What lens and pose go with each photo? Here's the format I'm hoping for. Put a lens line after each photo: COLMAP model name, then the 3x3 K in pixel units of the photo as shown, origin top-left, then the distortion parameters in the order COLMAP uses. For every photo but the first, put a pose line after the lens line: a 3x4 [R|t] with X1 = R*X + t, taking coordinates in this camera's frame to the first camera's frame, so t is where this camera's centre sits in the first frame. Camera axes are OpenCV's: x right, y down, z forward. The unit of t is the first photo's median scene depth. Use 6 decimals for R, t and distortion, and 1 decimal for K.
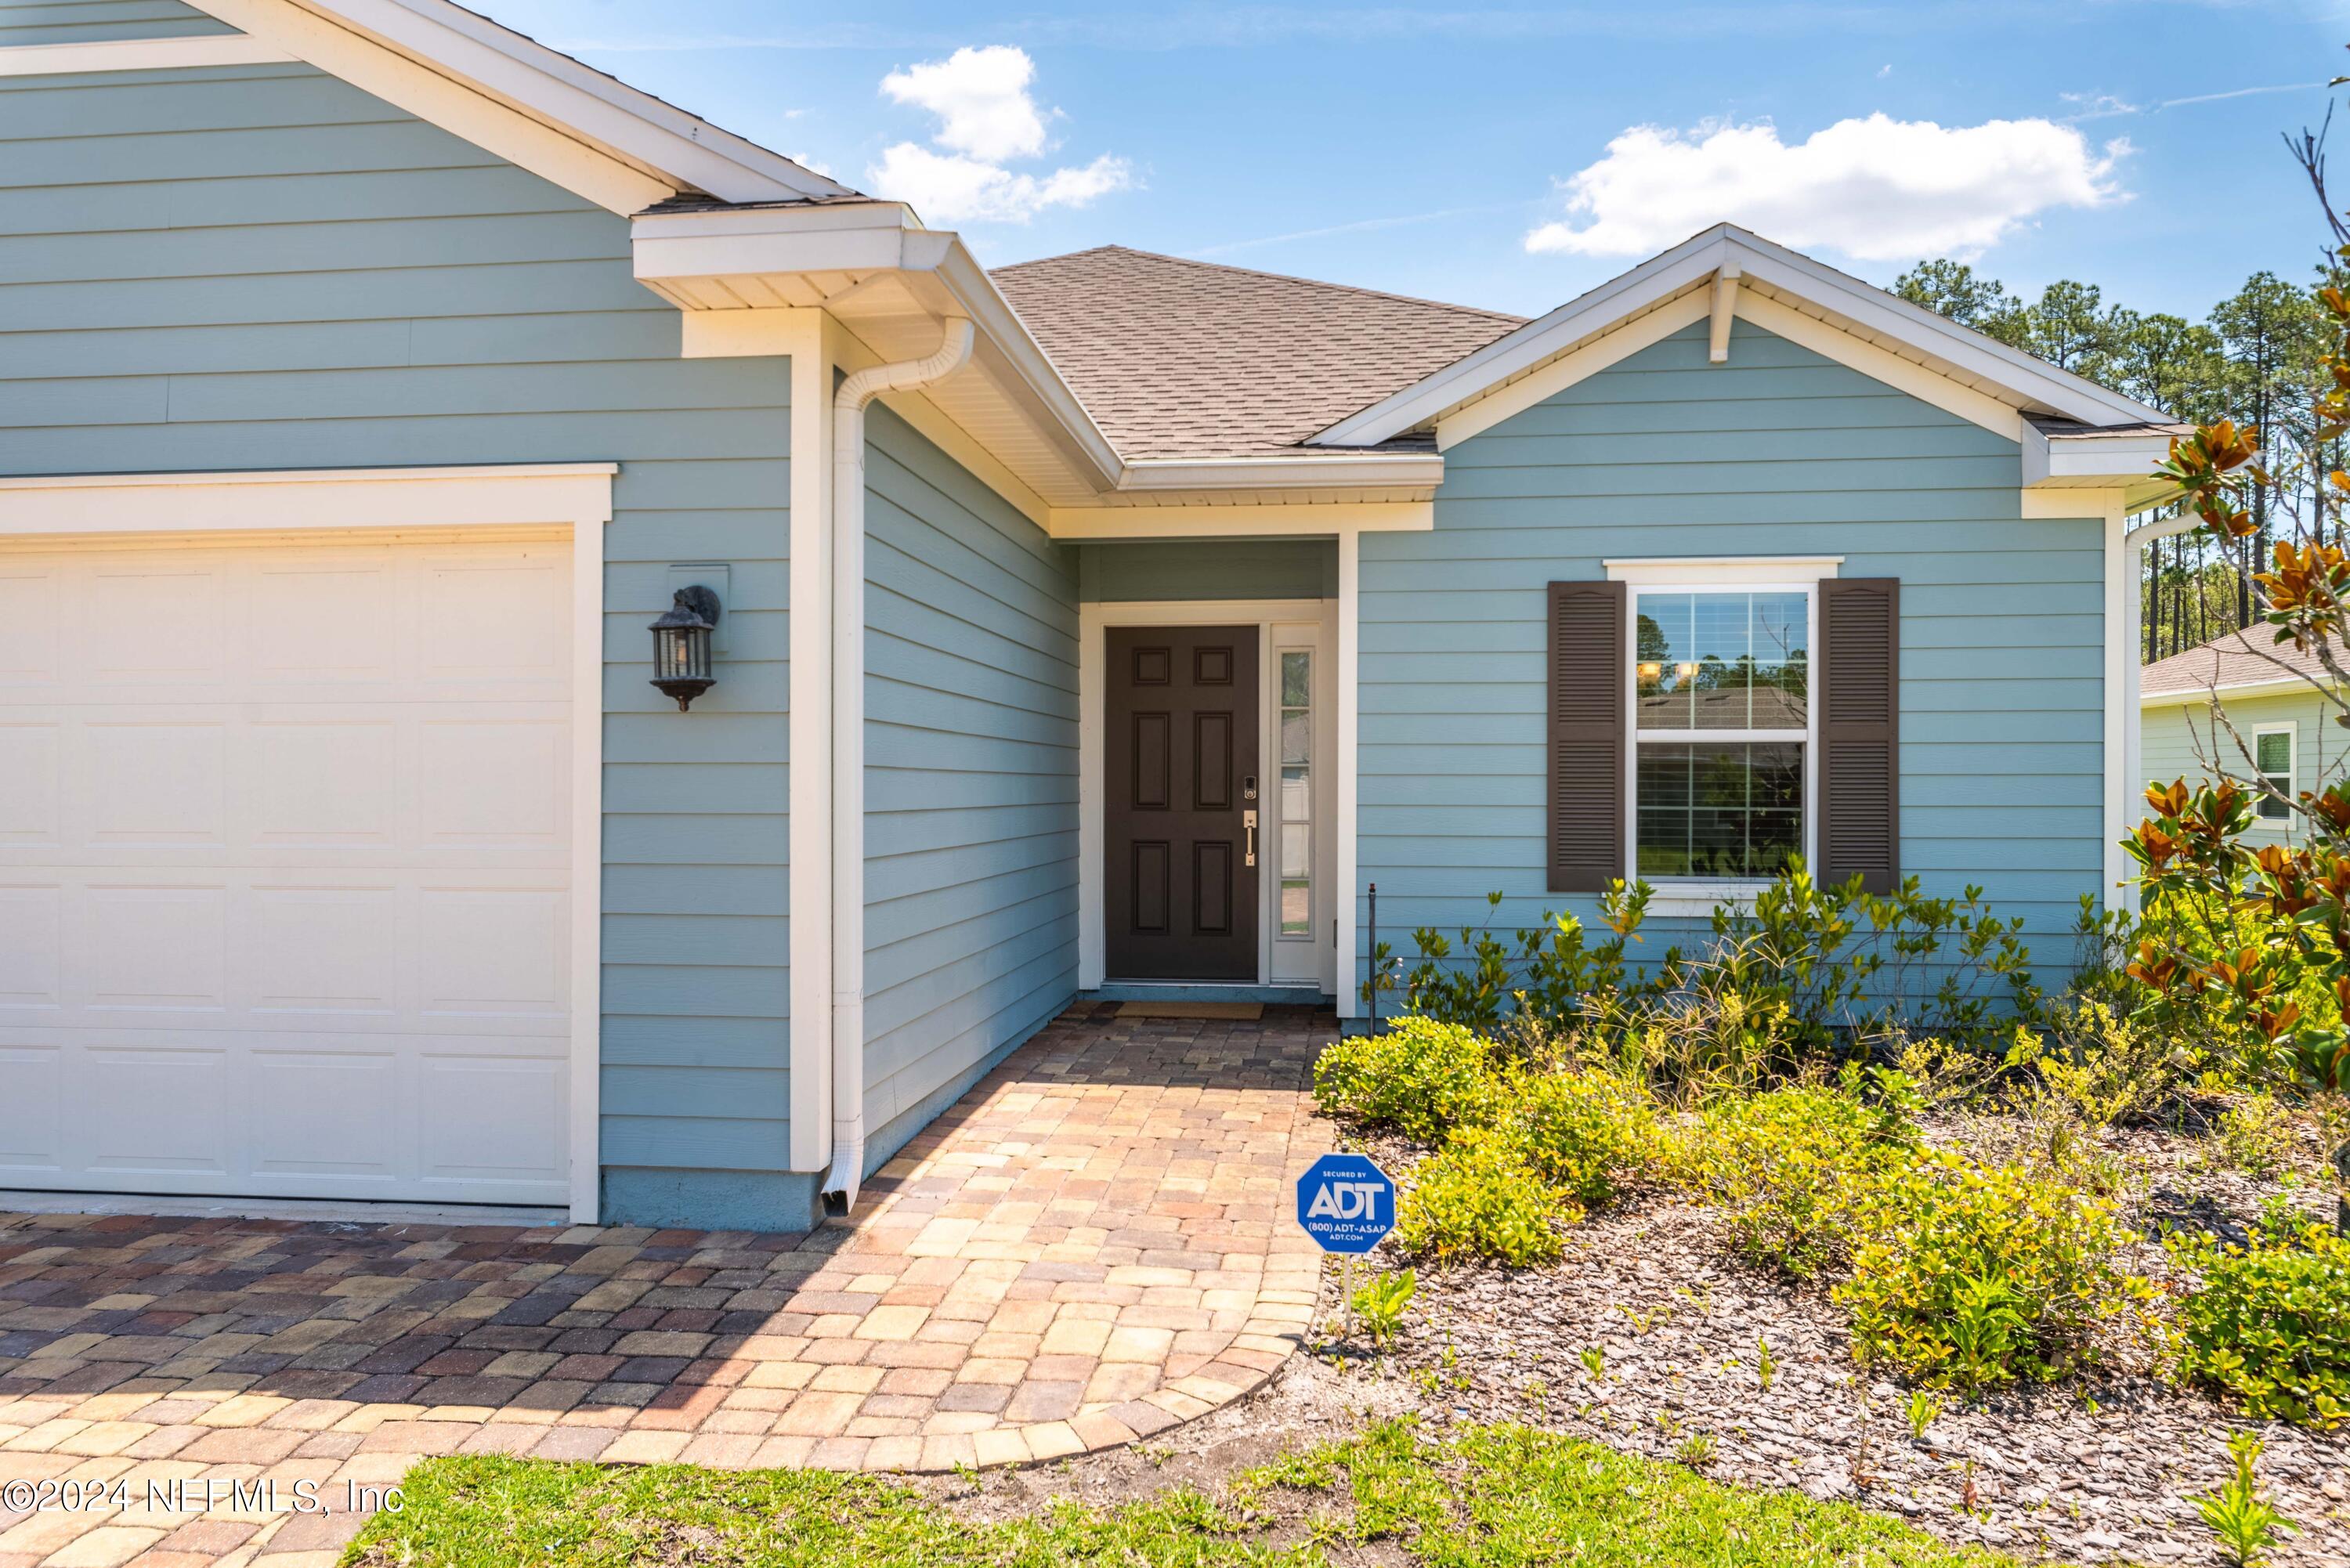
lens RADIAL K [[1666.2, 0, 1163.9], [0, 1666.2, 784.8], [0, 0, 1]] dist [0.001844, 0.001127]
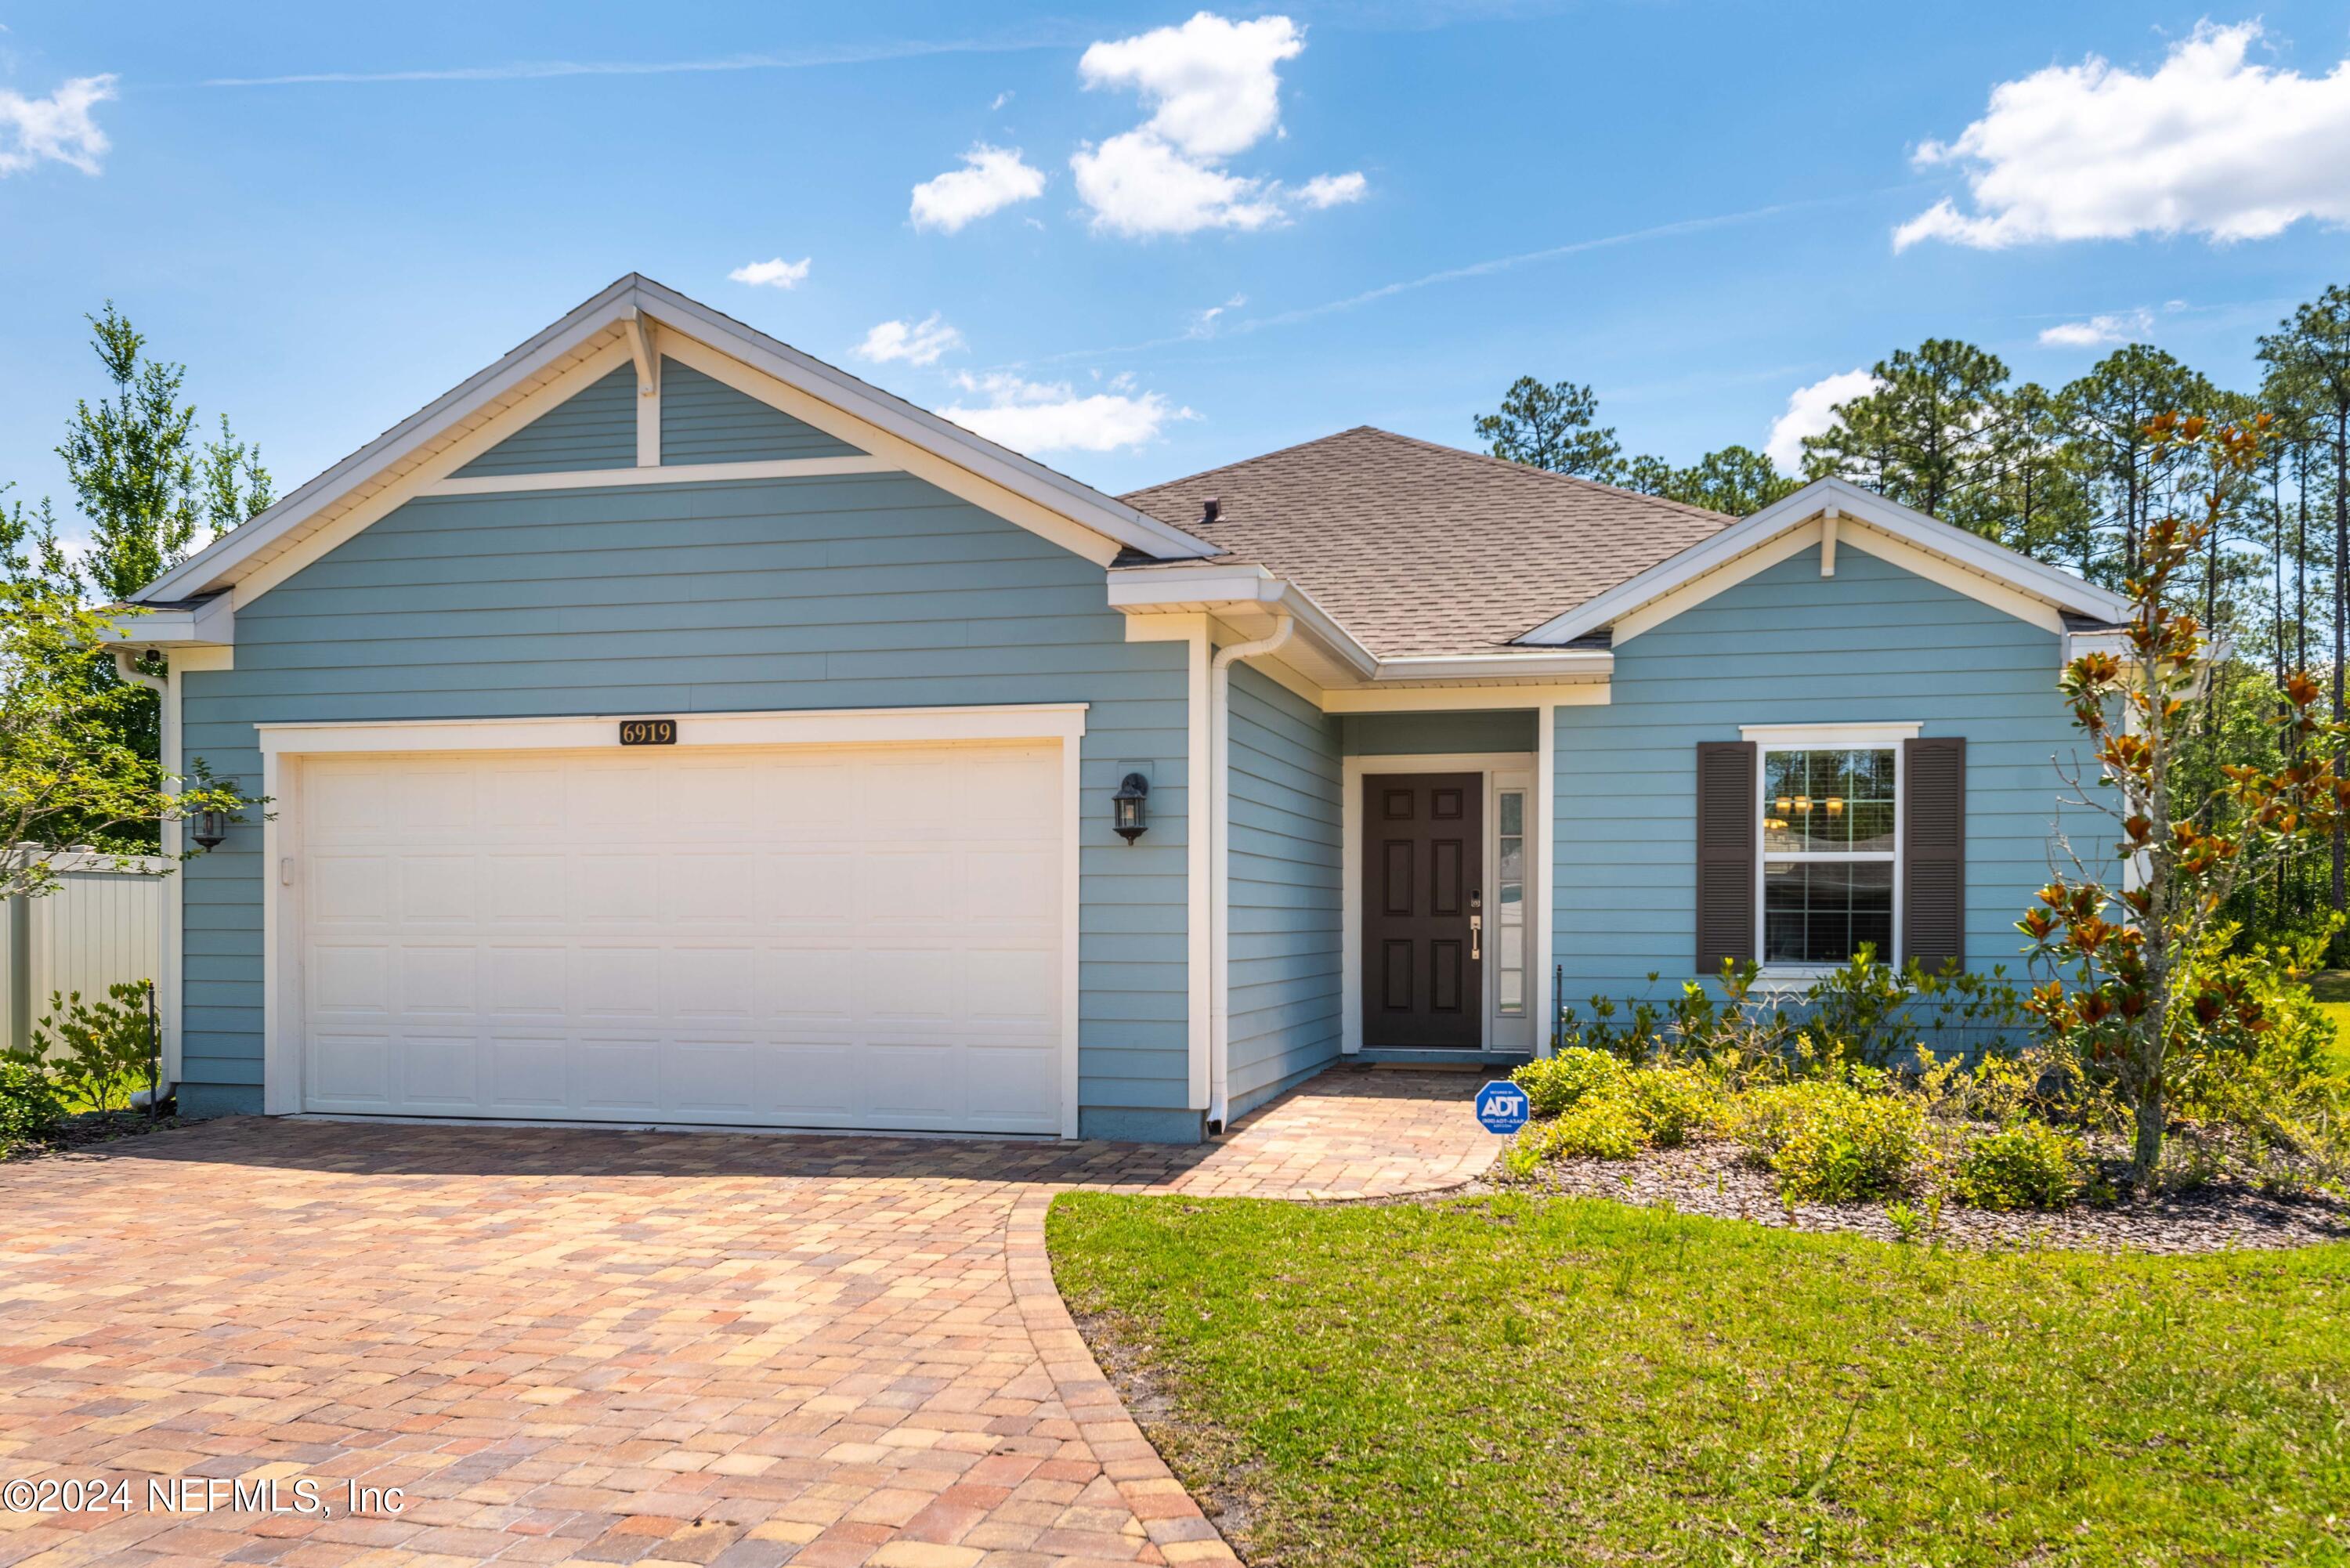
lens RADIAL K [[2034.3, 0, 1122.1], [0, 2034.3, 934.4], [0, 0, 1]] dist [-0.016545, 0.011247]
pose [[0.989778, 0.001456, -0.142606, 0.006234], [-0.000367, 0.999971, 0.007662, 0.020546], [0.142613, -0.007531, 0.989750, -0.694085]]
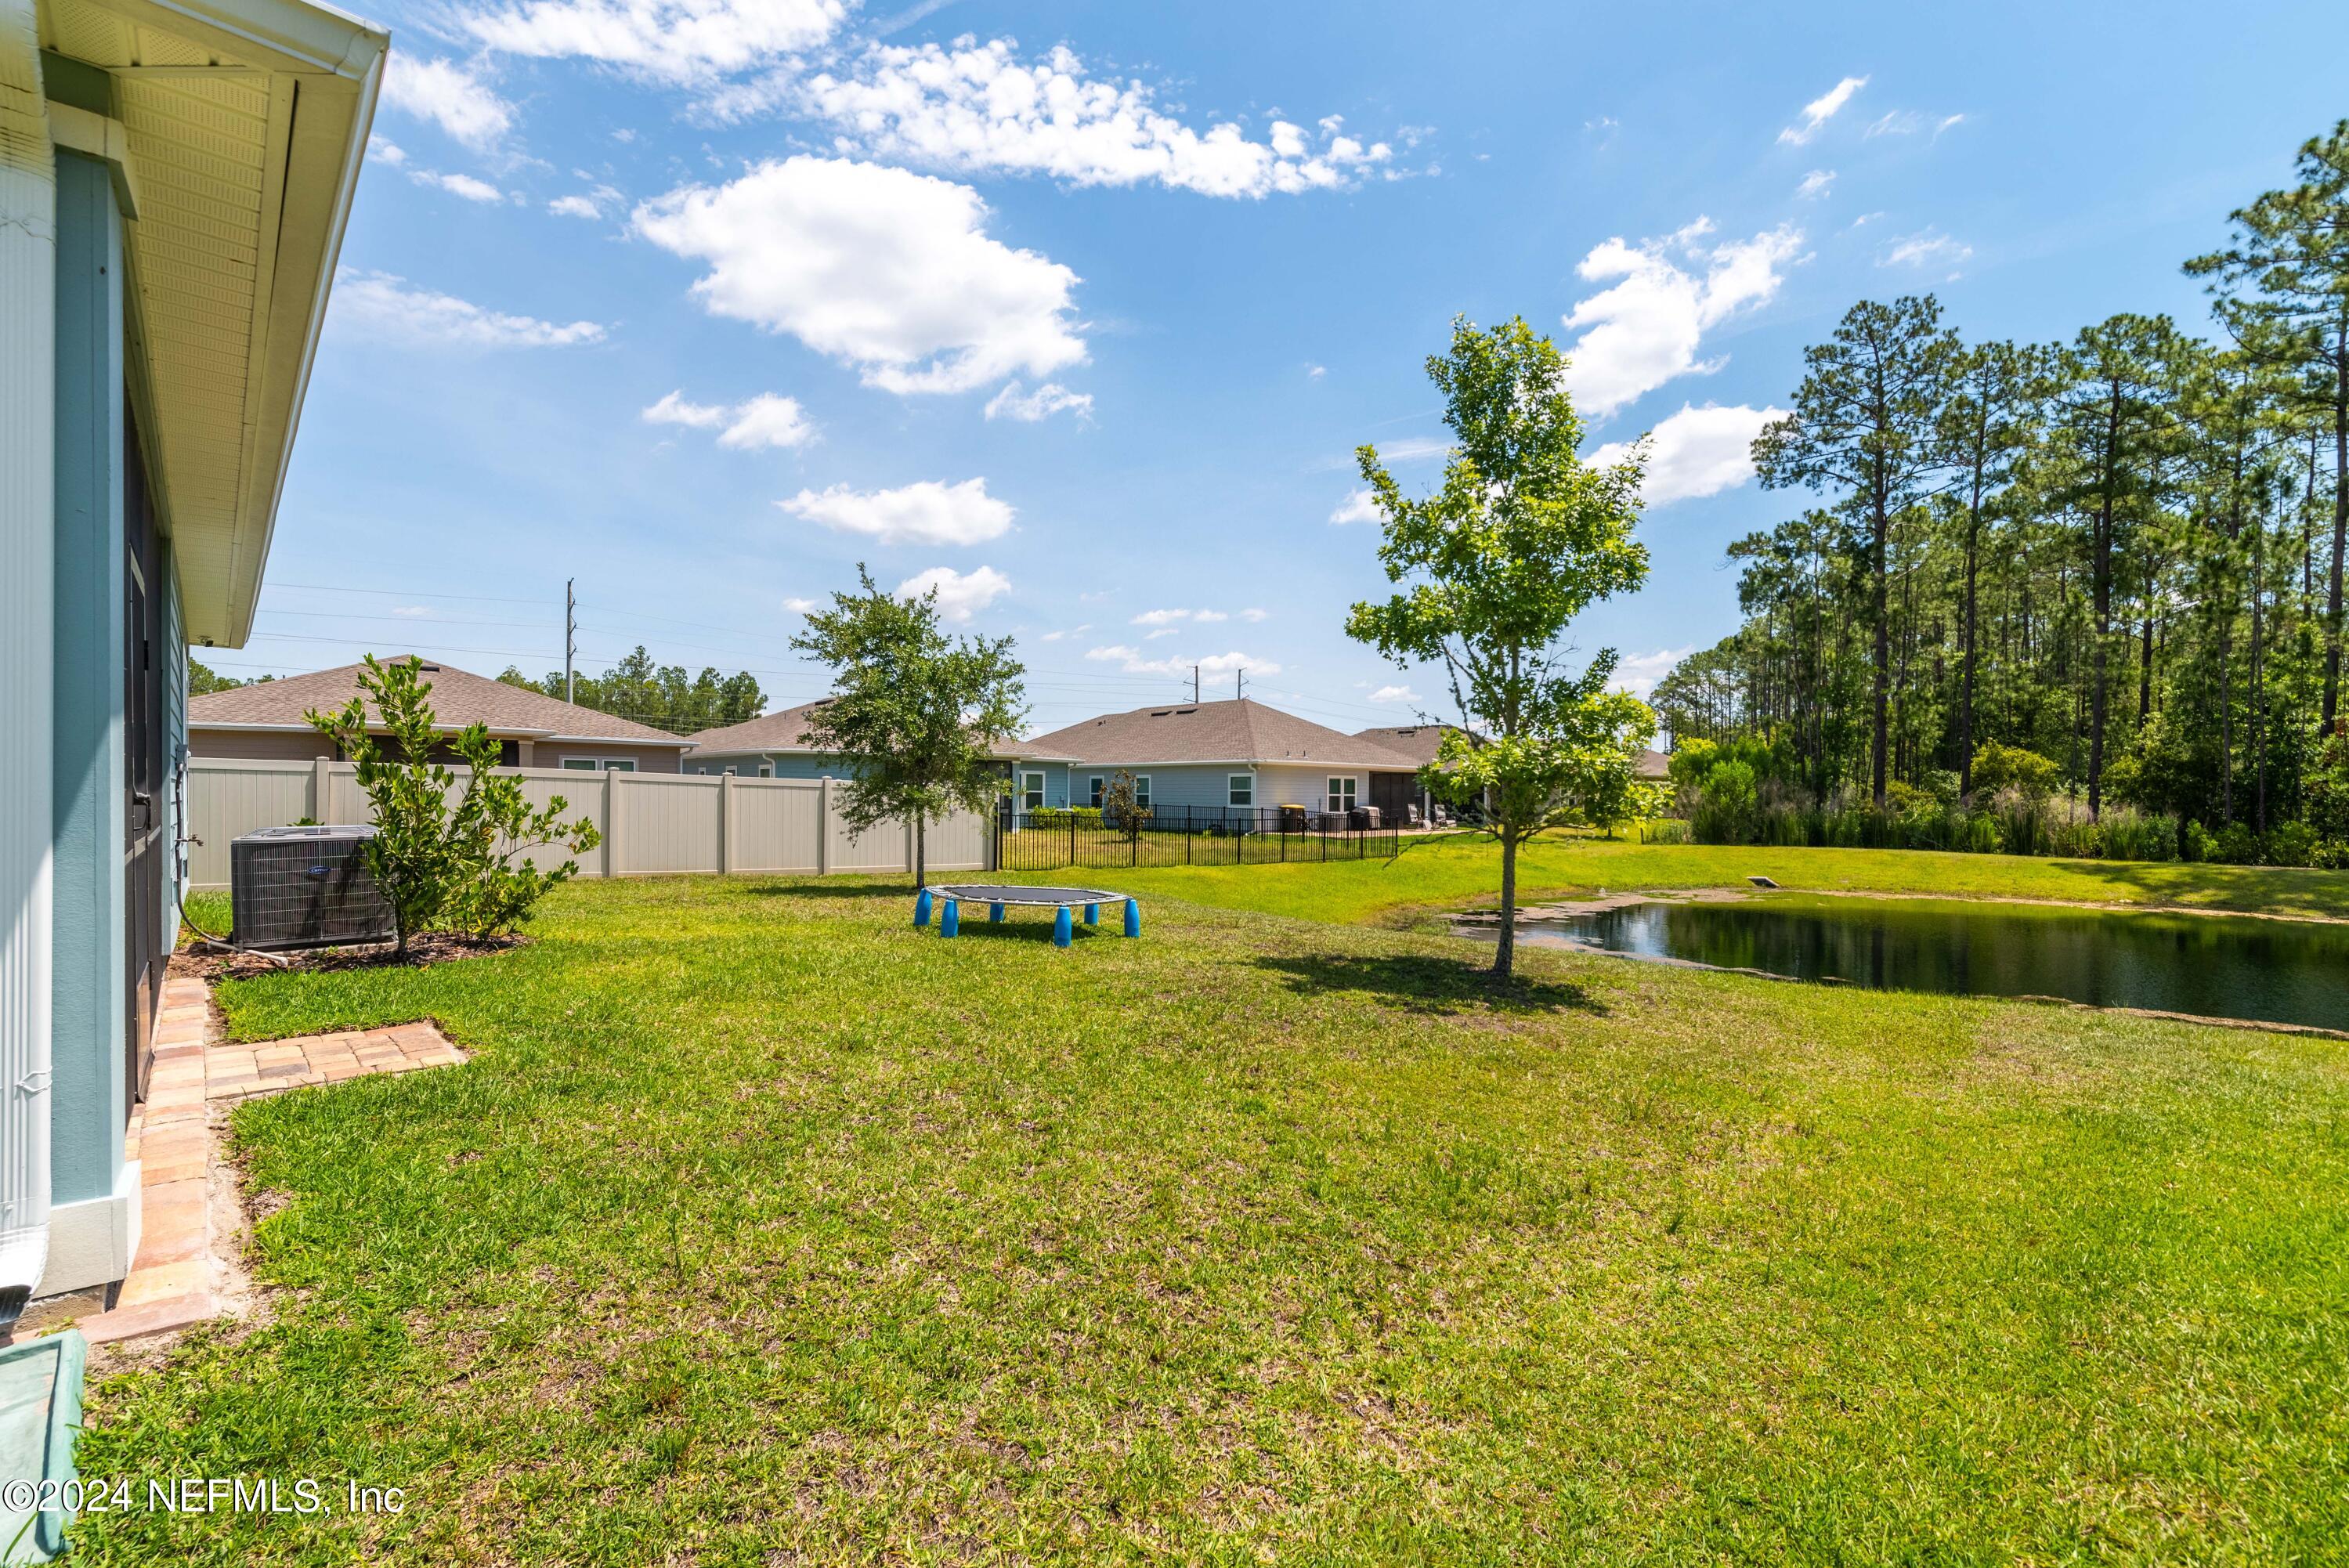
lens RADIAL K [[1020.3, 0, 1176.5], [0, 1020.3, 784.0], [0, 0, 1]] dist [0.010157, -0.000267]
pose [[0.767502, -0.009191, -0.640980, 1.165531], [-0.000885, 0.999881, -0.015397, 0.030468], [0.641046, 0.012385, 0.767403, 2.743452]]
